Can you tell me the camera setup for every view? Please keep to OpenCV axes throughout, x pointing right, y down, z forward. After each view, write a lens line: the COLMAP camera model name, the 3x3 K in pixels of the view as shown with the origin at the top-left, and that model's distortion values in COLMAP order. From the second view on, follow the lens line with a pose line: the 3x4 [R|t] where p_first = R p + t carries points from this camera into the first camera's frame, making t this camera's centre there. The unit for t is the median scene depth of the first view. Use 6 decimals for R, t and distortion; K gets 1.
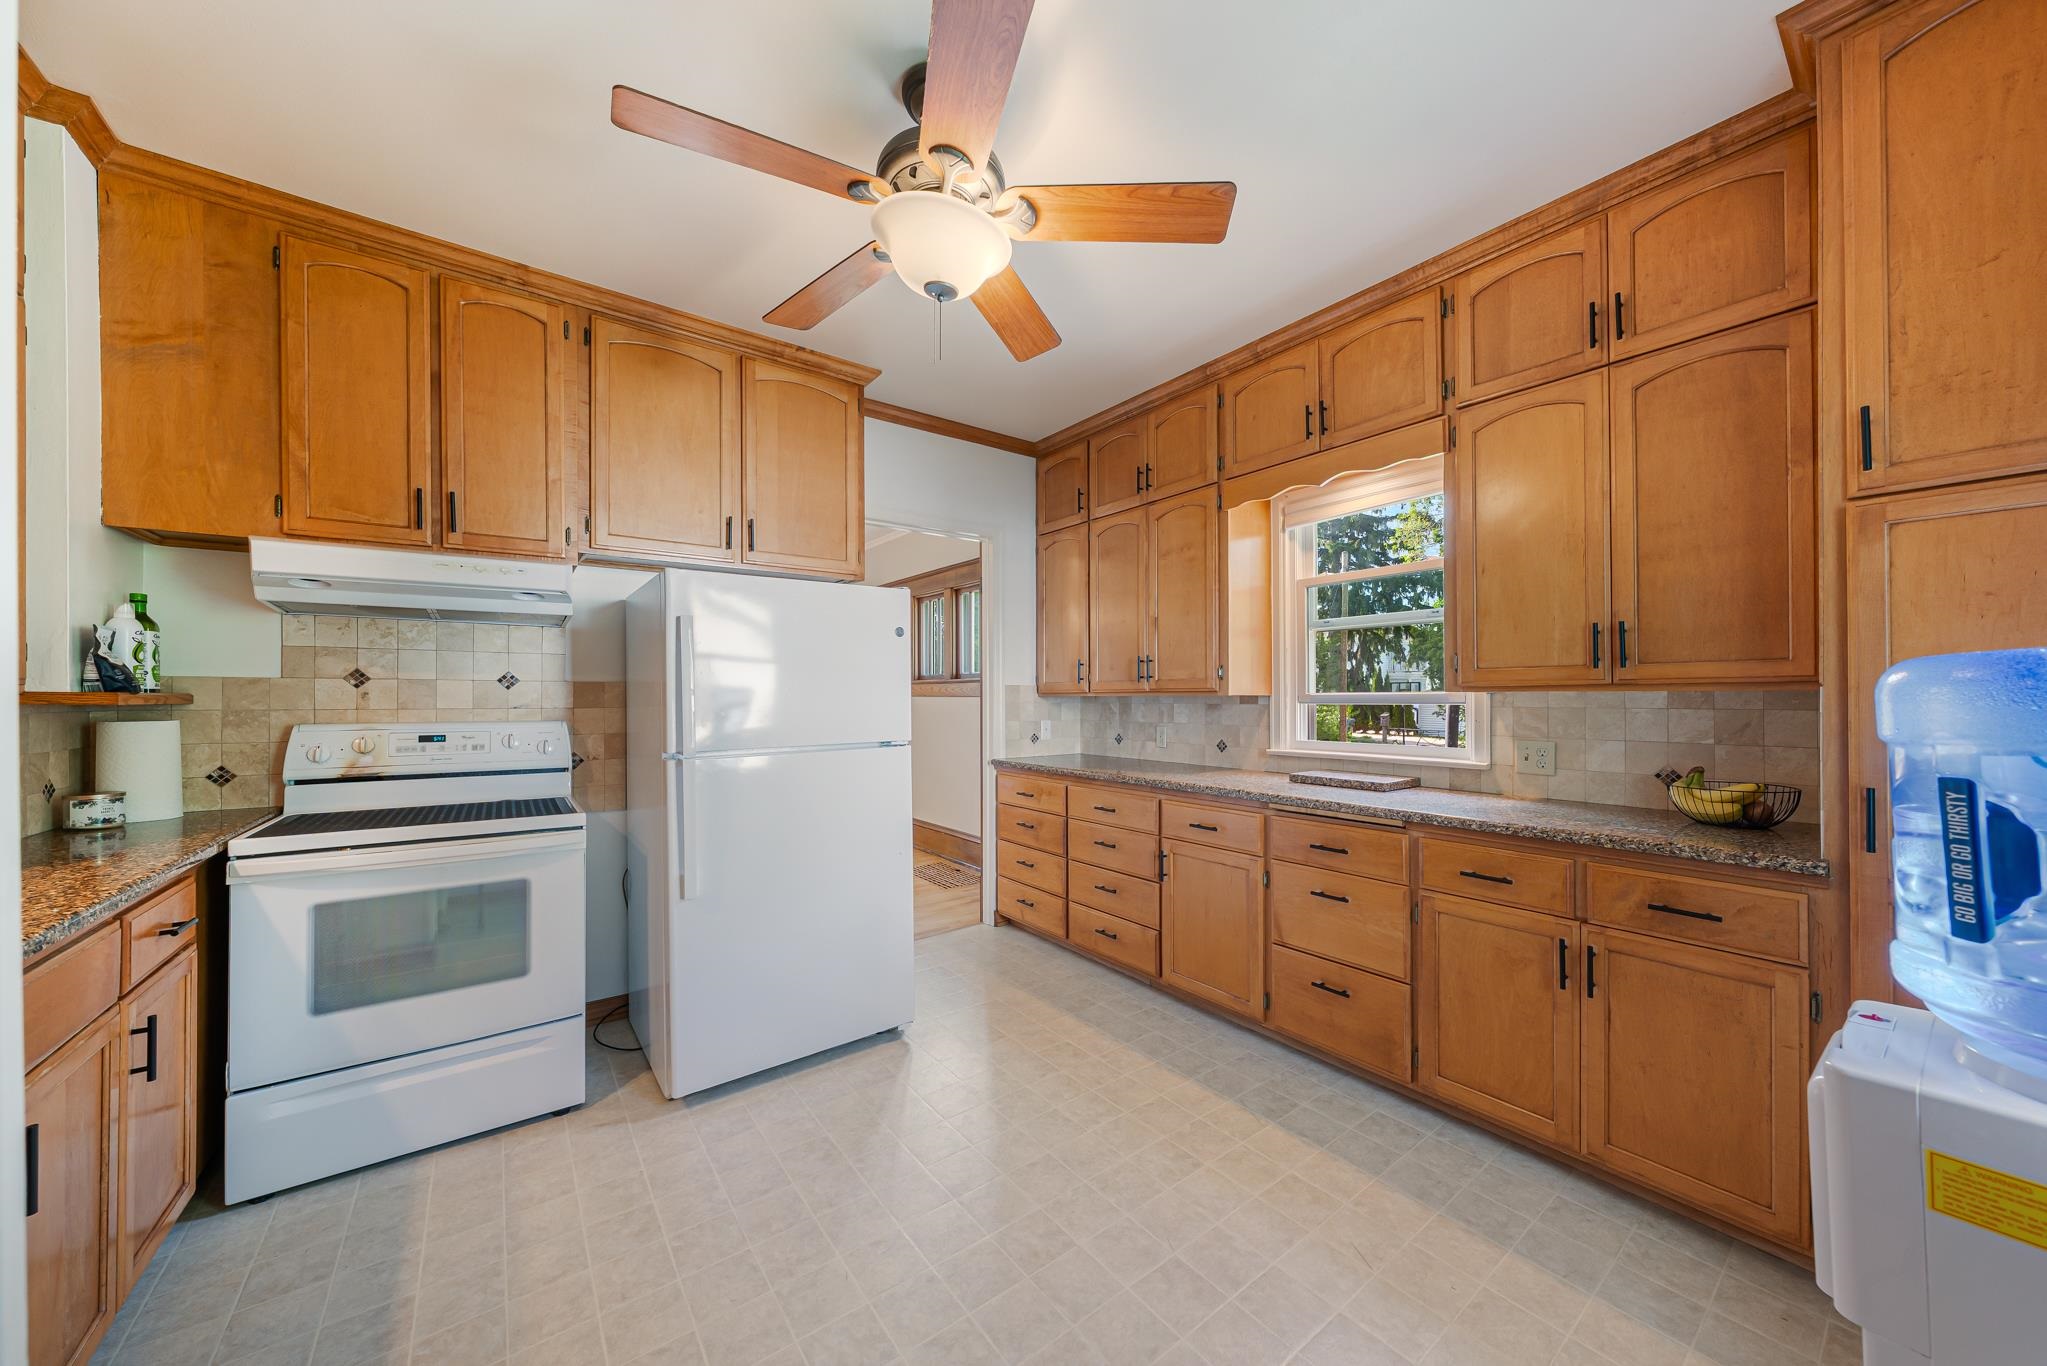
lens RADIAL K [[711.7, 0, 1026.9], [0, 711.7, 690.3], [0, 0, 1]] dist [-0.000627, 0.000165]
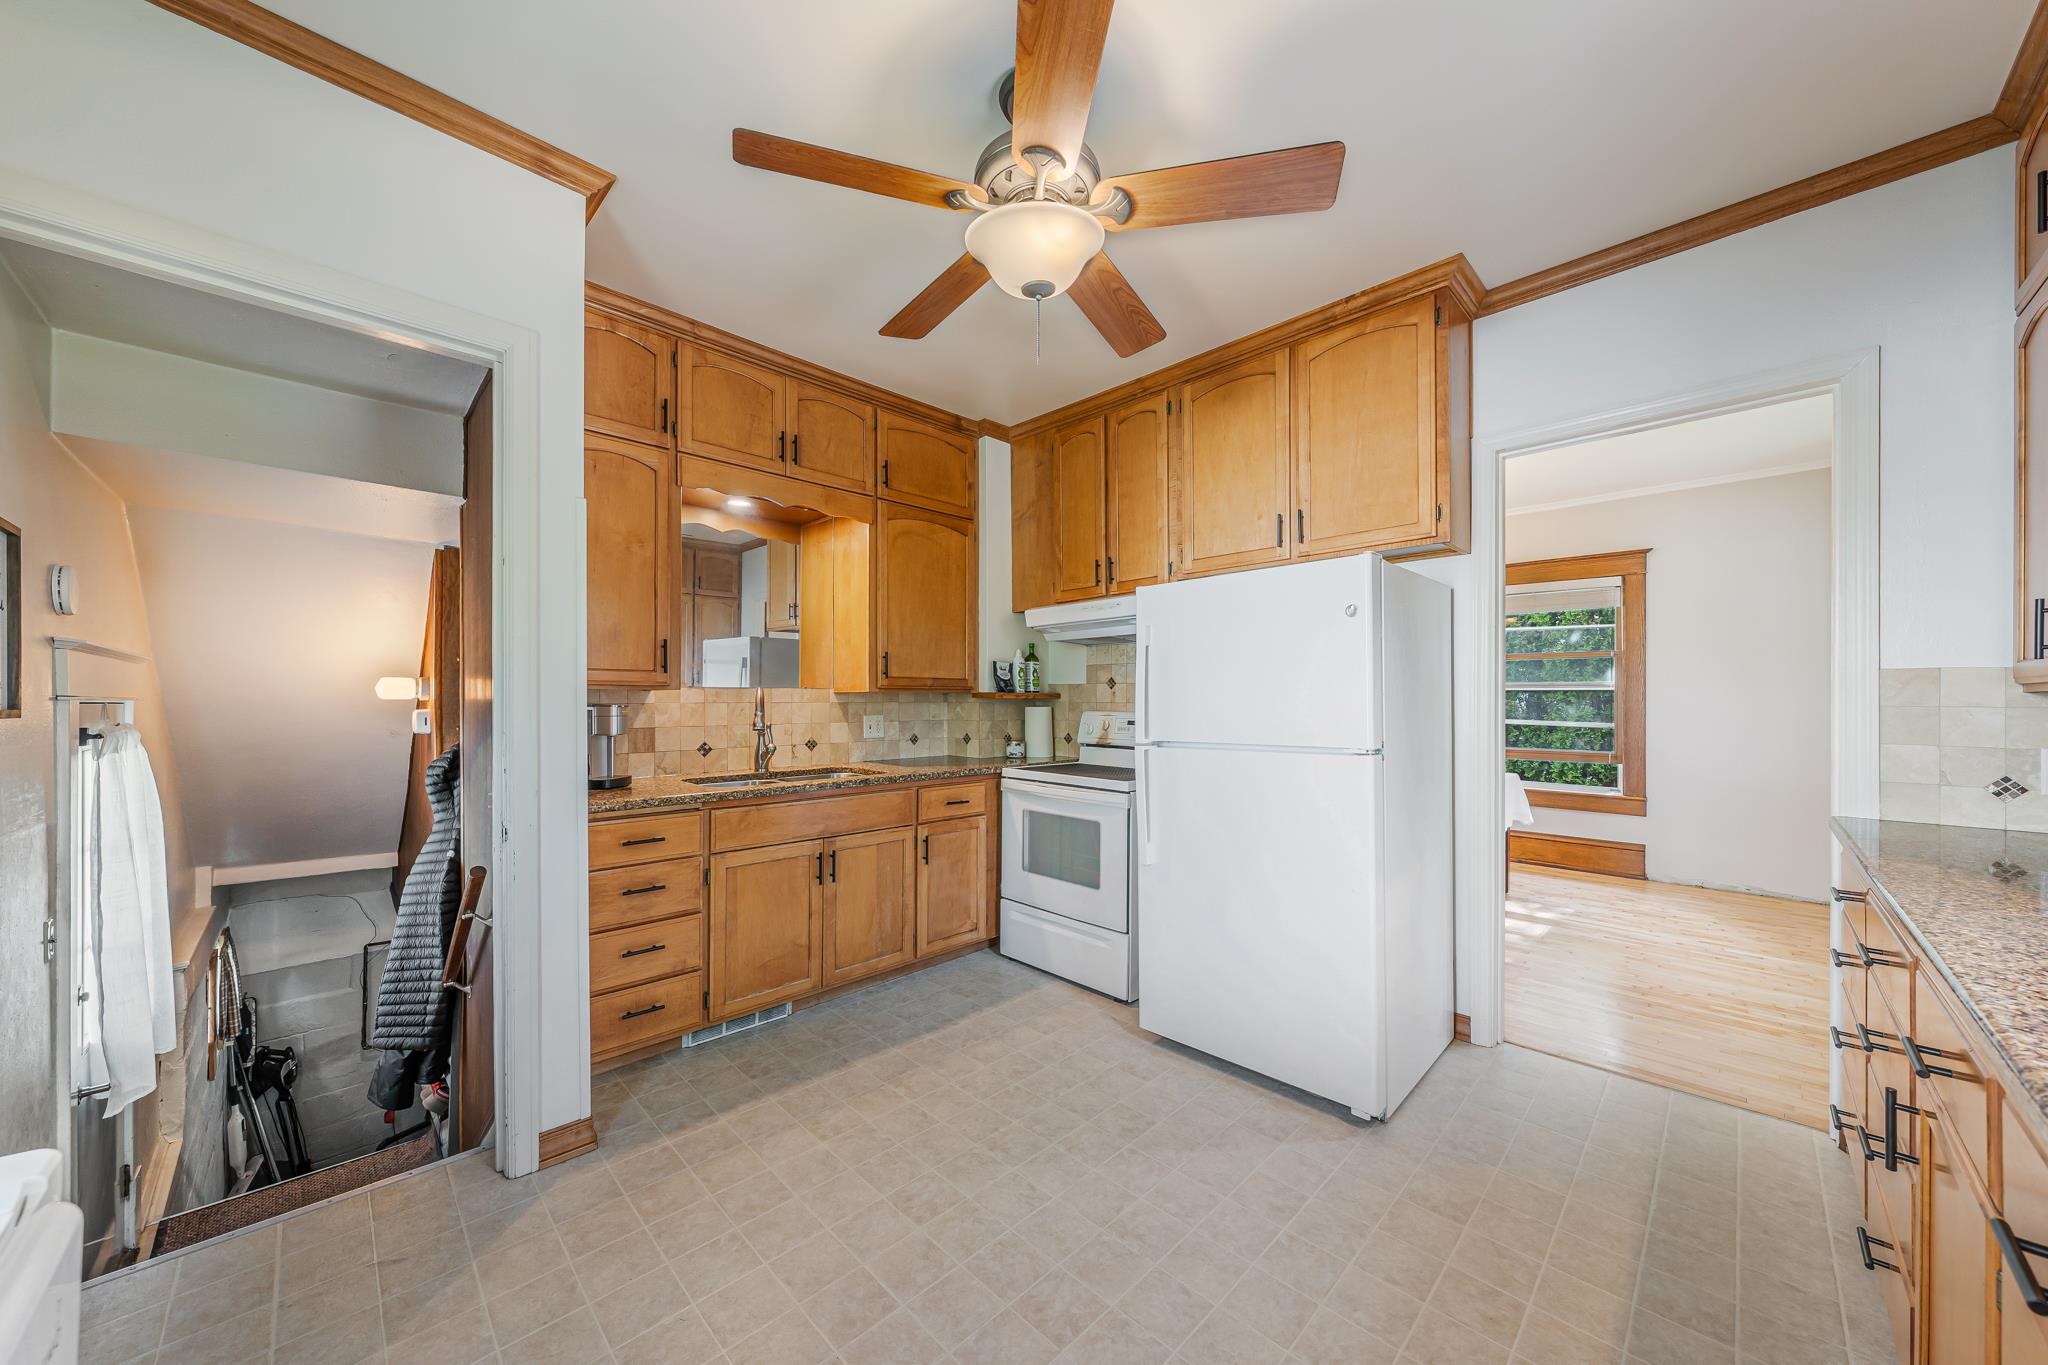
lens RADIAL K [[712.1, 0, 1026.9], [0, 712.1, 696.8], [0, 0, 1]] dist [-0.000627, 0.000165]
pose [[0.139811, -0.000339, -0.990178, 0.646394], [0.008255, 0.999966, 0.000823, 0.010926], [0.990144, -0.008289, 0.139809, 0.620747]]
